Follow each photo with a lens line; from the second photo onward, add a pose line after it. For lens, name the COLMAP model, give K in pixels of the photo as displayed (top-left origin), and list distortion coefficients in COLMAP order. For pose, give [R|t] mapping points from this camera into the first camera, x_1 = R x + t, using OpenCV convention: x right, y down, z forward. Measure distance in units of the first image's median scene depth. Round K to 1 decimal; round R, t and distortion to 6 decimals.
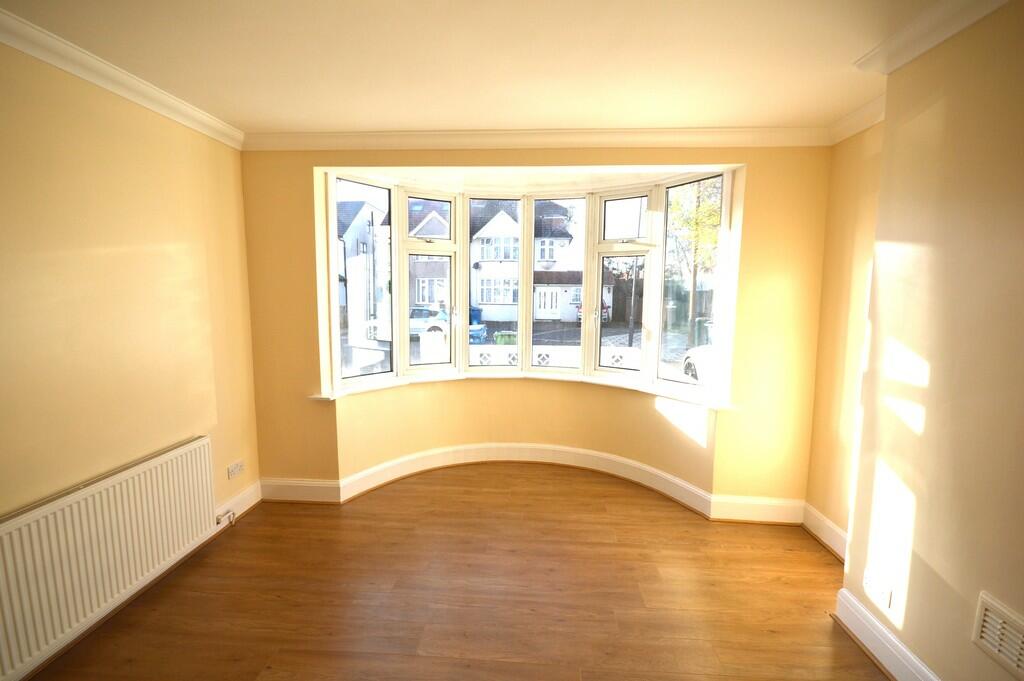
lens RADIAL K [[455.5, 0, 512.0], [0, 455.5, 340.5], [0, 0, 1]] dist [0.000779, 0.000271]
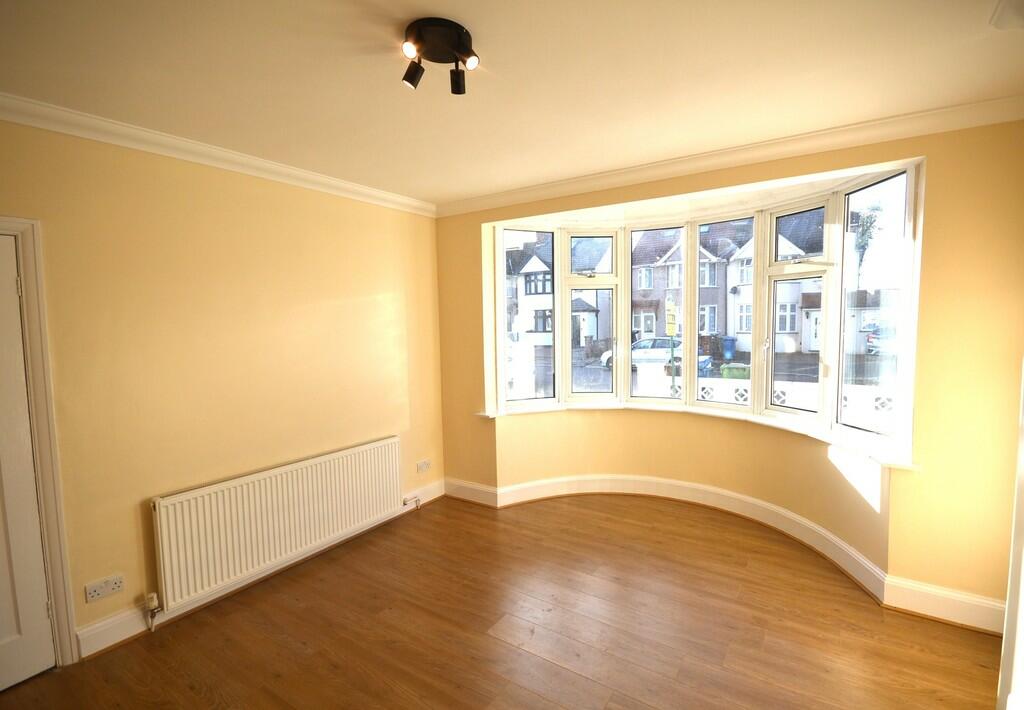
lens RADIAL K [[460.3, 0, 512.0], [0, 460.3, 355.0], [0, 0, 1]] dist [-0.000776, -0.000947]
pose [[0.876601, 0.012801, -0.481048, 0.213792], [-0.029338, 0.999208, -0.026873, -0.000870], [0.480324, 0.037671, 0.876282, -0.021759]]
